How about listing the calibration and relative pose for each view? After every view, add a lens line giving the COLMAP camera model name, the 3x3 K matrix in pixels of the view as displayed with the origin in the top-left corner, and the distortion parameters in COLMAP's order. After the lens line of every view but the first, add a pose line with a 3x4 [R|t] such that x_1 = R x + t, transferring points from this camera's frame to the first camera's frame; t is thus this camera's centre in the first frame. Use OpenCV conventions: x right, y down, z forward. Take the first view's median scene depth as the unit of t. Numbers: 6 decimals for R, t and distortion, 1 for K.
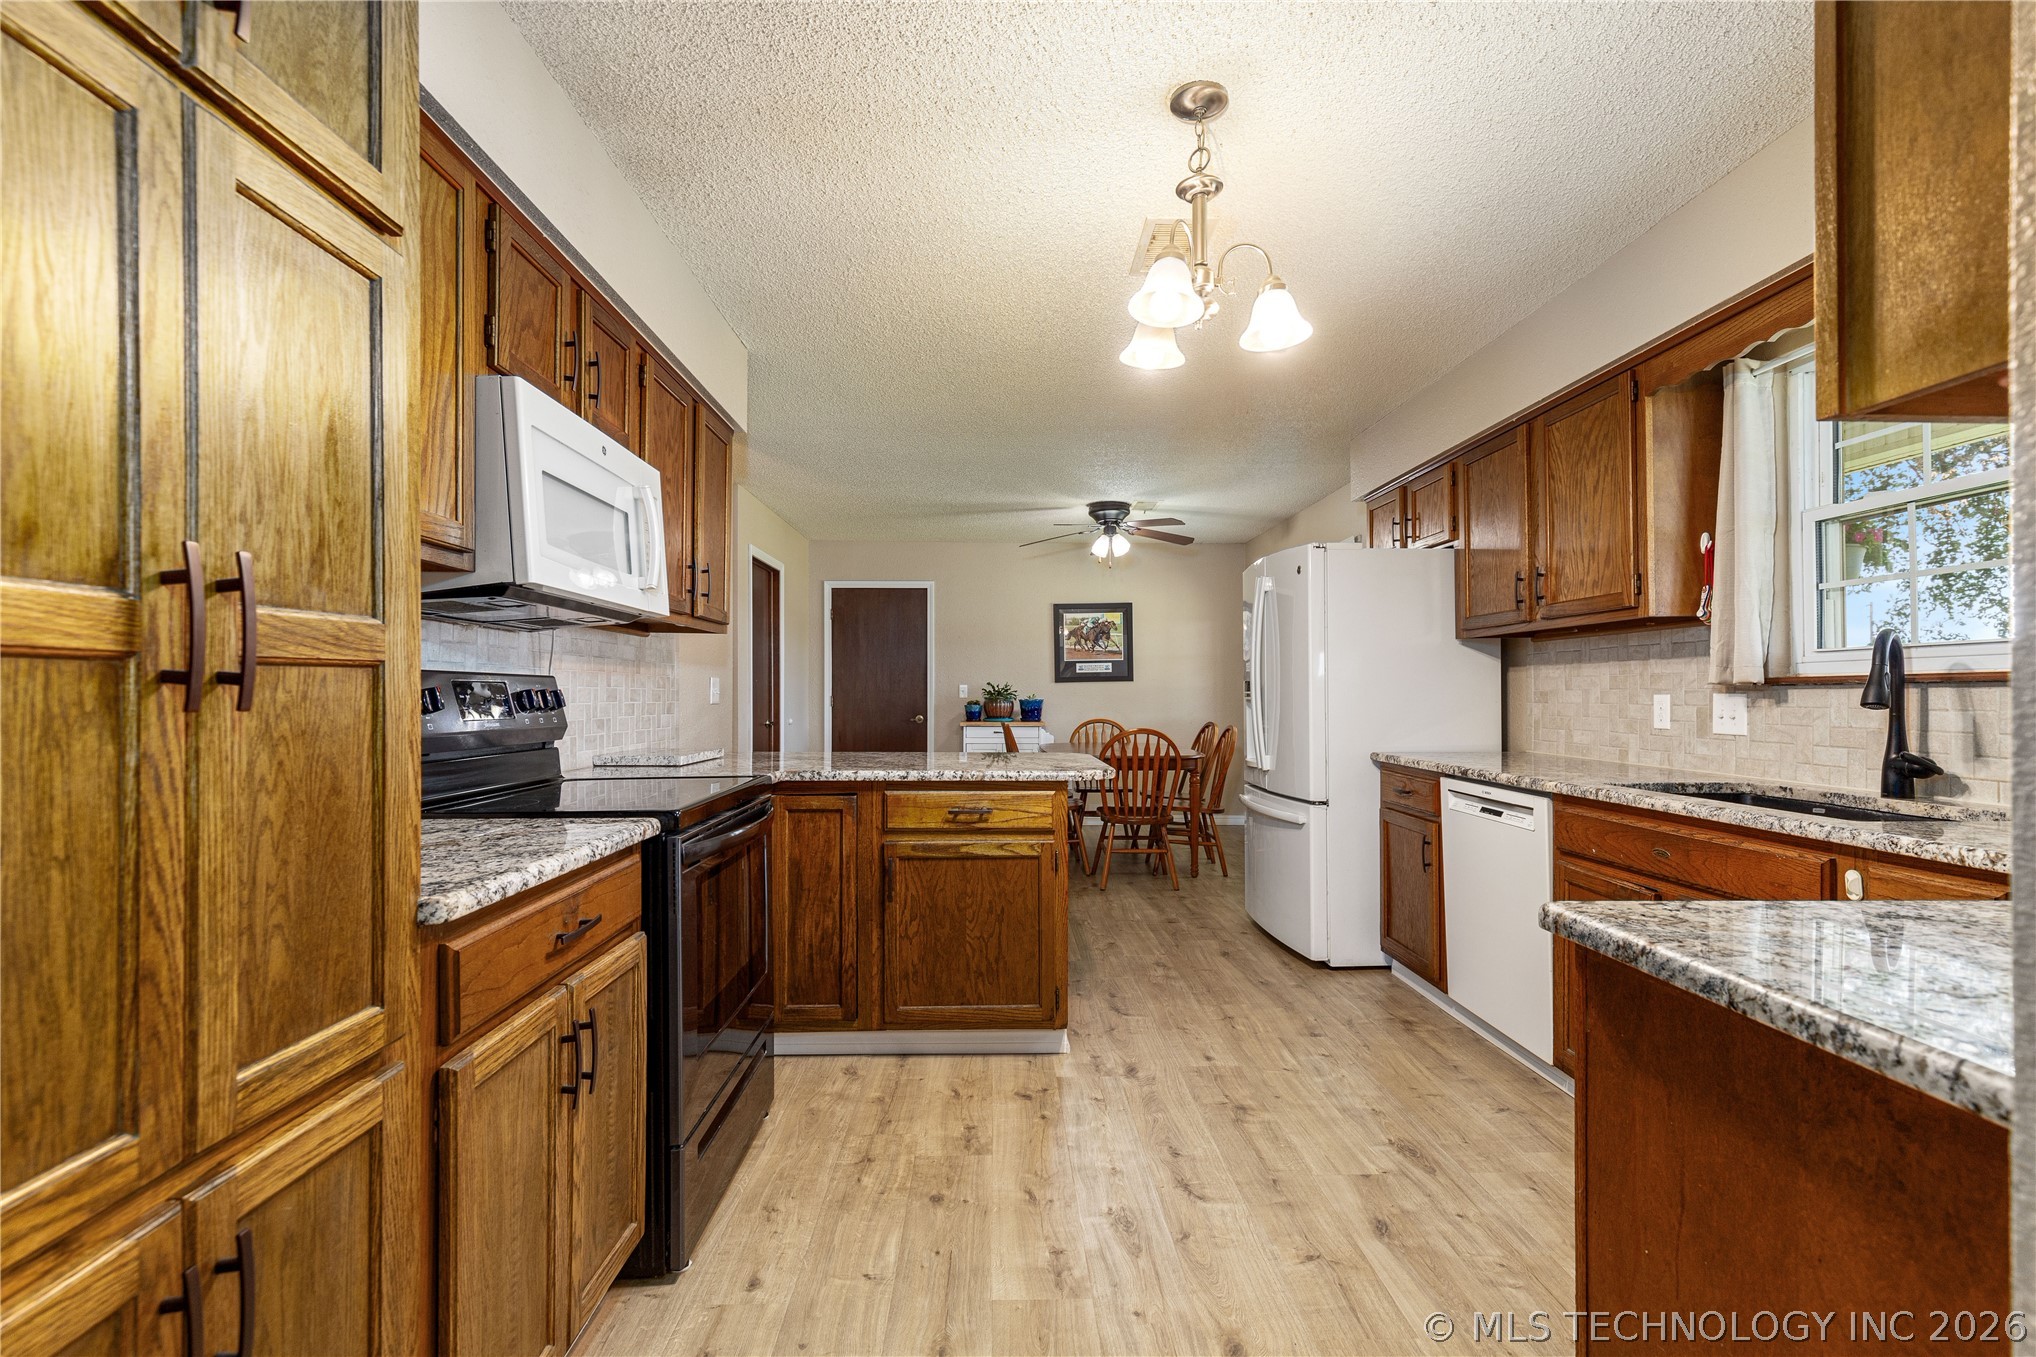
lens RADIAL K [[904.3, 0, 1011.0], [0, 904.3, 690.1], [0, 0, 1]] dist [0.000285, -0.000094]
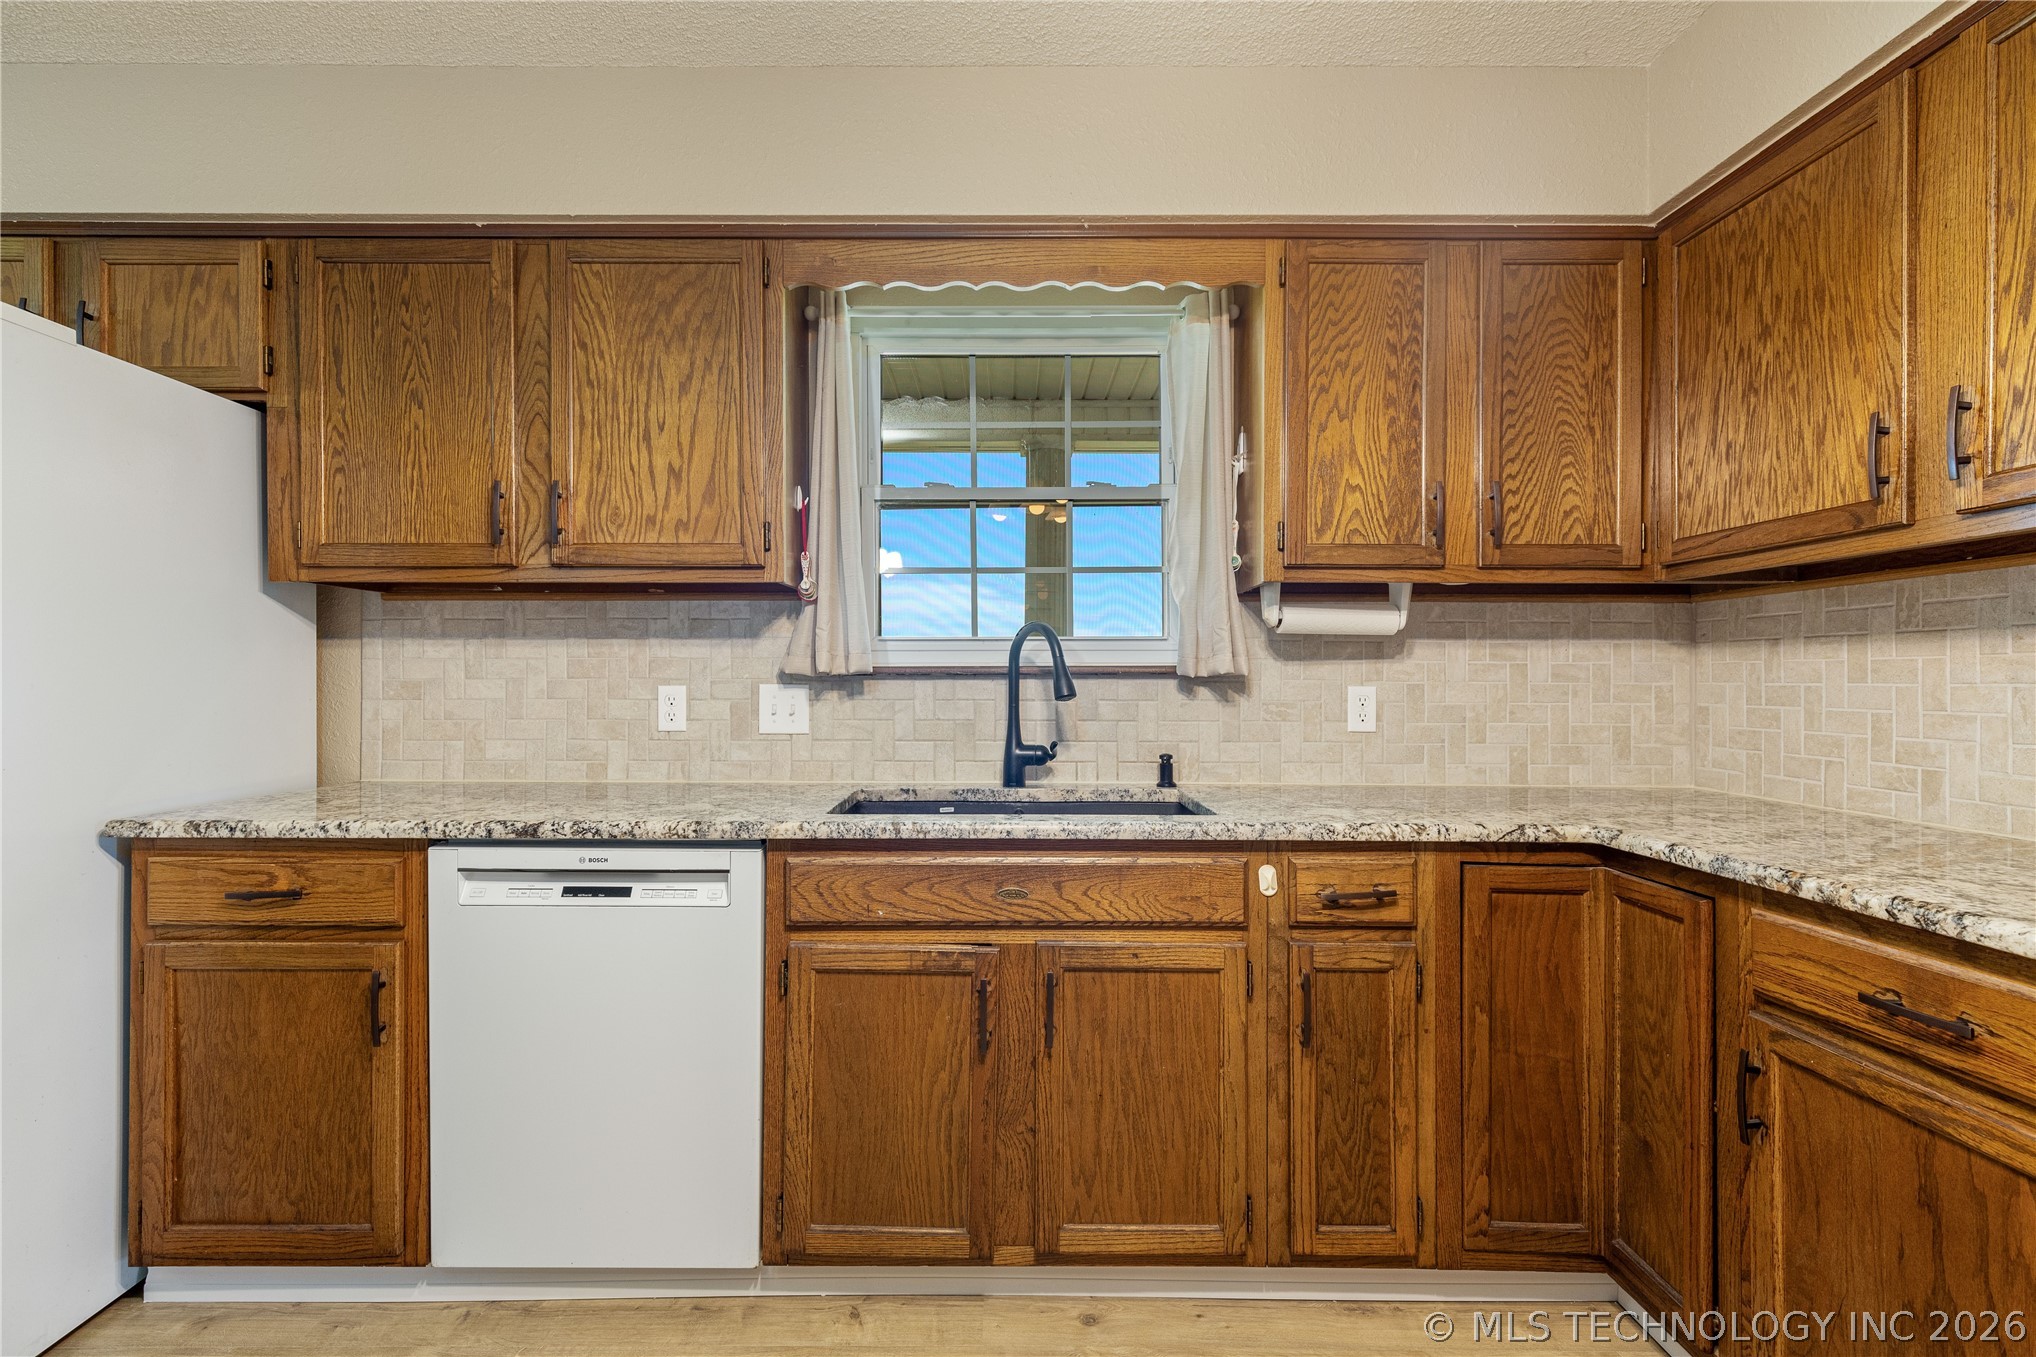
lens RADIAL K [[928.7, 0, 996.0], [0, 928.7, 675.0], [0, 0, 1]] dist [0.008175, -0.000601]
pose [[0.025743, 0.006490, 0.999648, -0.050726], [-0.004639, 0.999969, -0.006372, -0.000231], [-0.999658, -0.004474, 0.025772, 0.704494]]
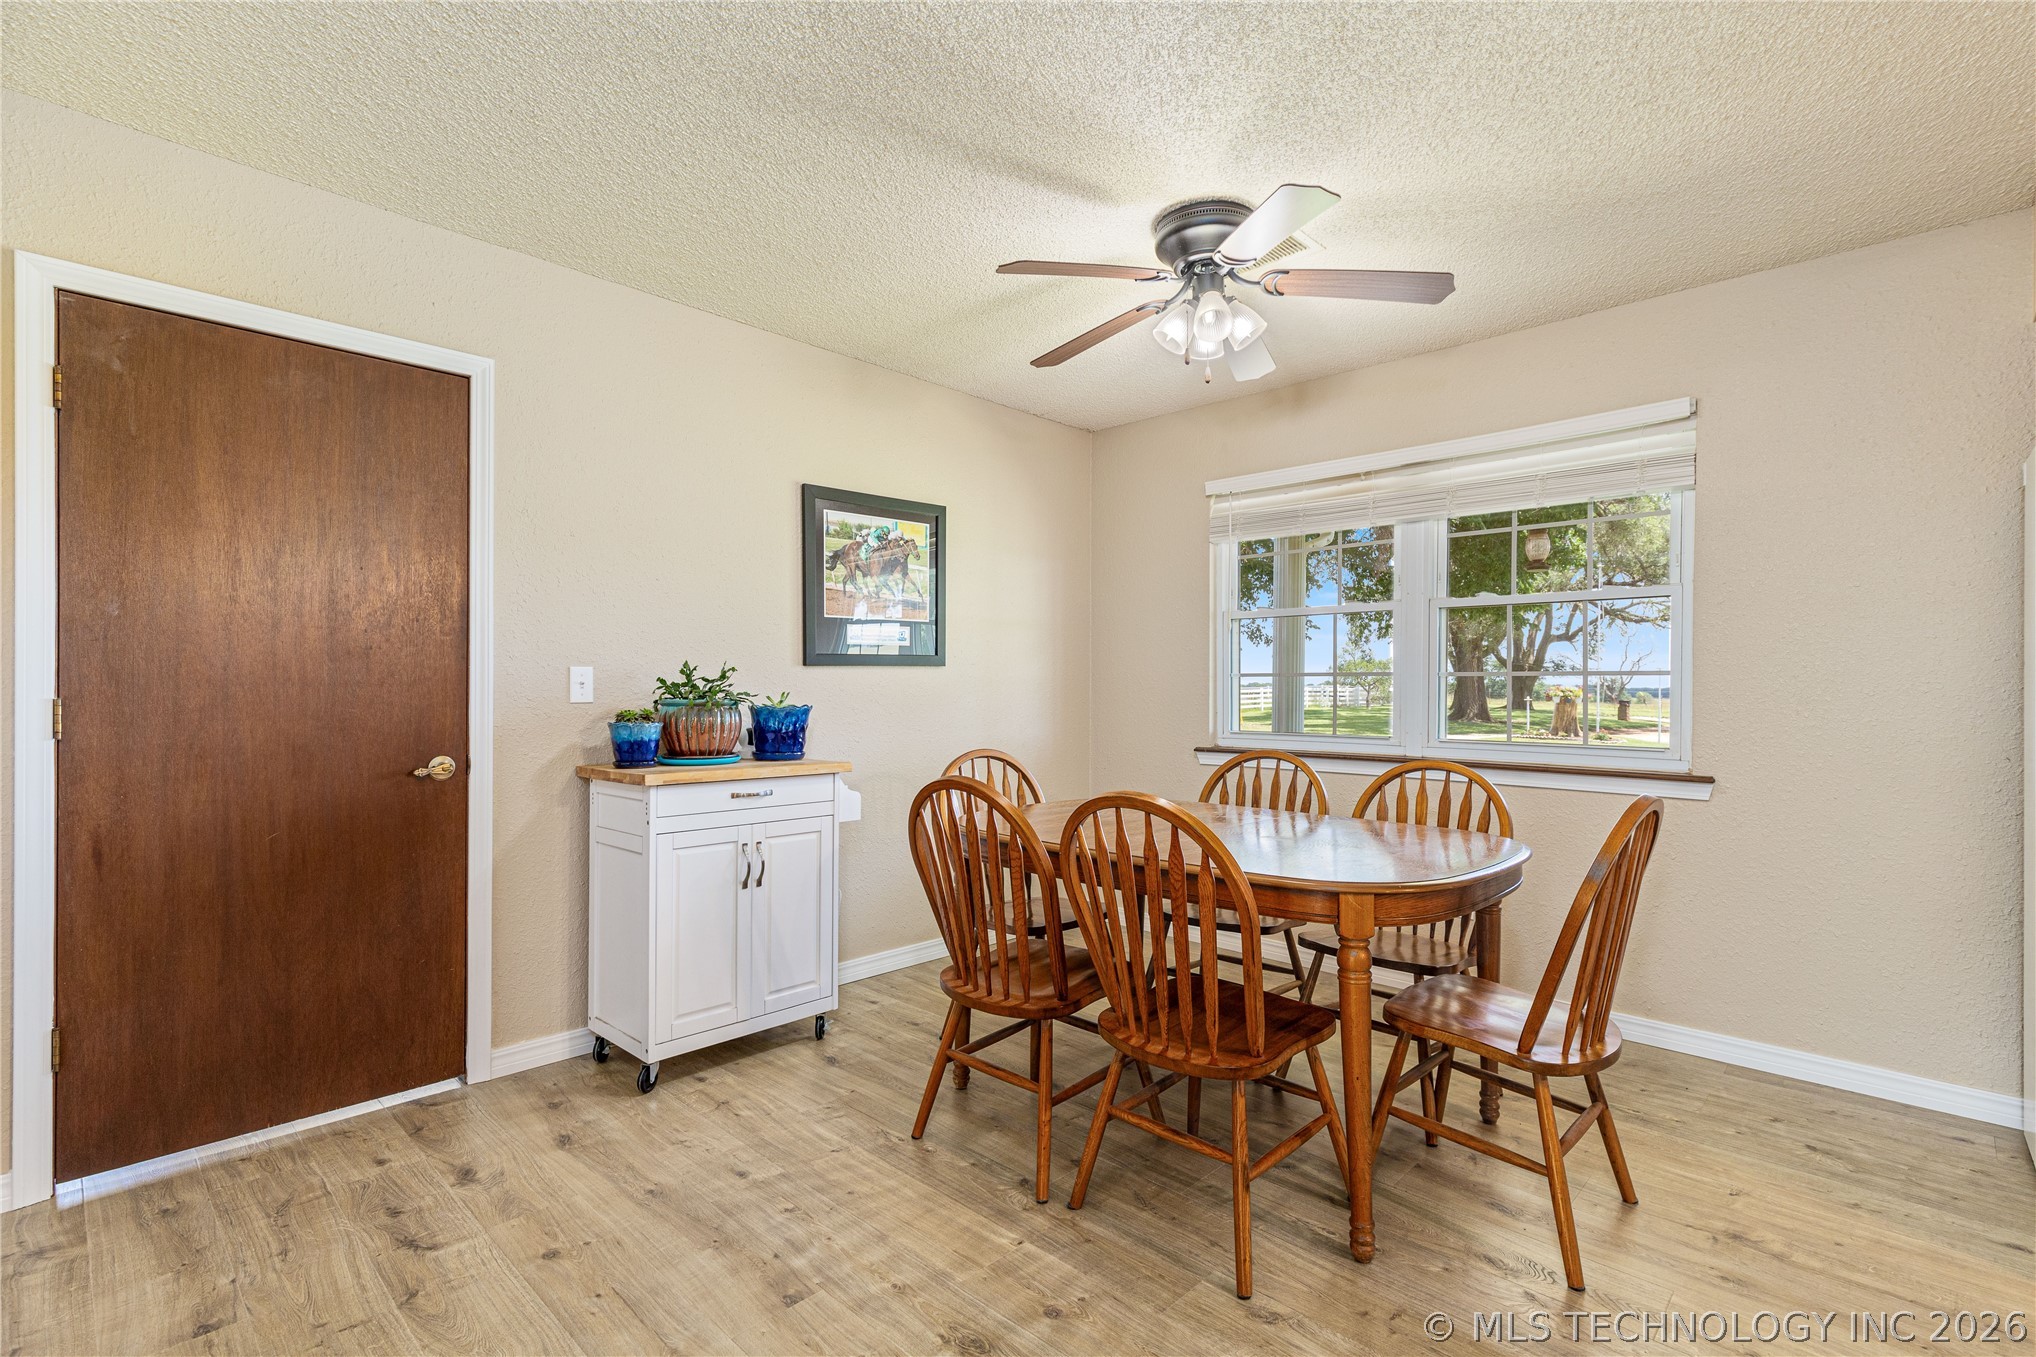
lens RADIAL K [[904.3, 0, 1011.0], [0, 904.3, 690.1], [0, 0, 1]] dist [0.000285, -0.000094]
pose [[0.722428, 0.002926, 0.691440, -0.490644], [-0.009600, 0.999937, 0.005799, -0.001207], [-0.691380, -0.010827, 0.722410, 1.700701]]
